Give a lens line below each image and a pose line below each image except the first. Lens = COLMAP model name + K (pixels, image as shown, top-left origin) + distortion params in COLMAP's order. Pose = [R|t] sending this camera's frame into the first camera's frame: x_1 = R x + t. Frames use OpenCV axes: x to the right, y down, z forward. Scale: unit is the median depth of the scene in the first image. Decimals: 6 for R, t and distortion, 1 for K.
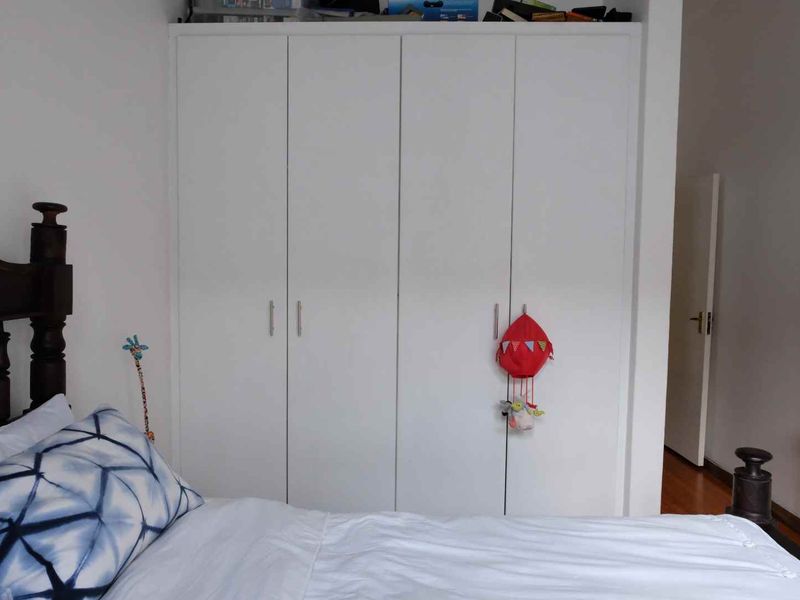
lens RADIAL K [[614.8, 0, 399.9], [0, 614.8, 302.5], [0, 0, 1]] dist [-0.012007, -0.004861]
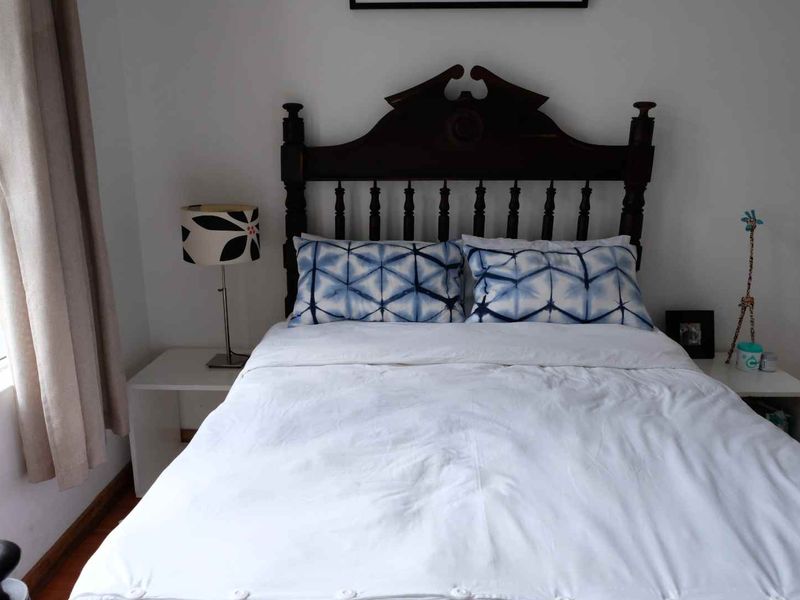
lens RADIAL K [[614.8, 0, 399.0], [0, 614.8, 299.4], [0, 0, 1]] dist [-0.012007, -0.004861]
pose [[0.029262, 0.233522, -0.971911, 0.911342], [-0.065435, 0.970689, 0.231258, -0.007505], [0.997428, 0.056830, 0.043685, 0.388916]]
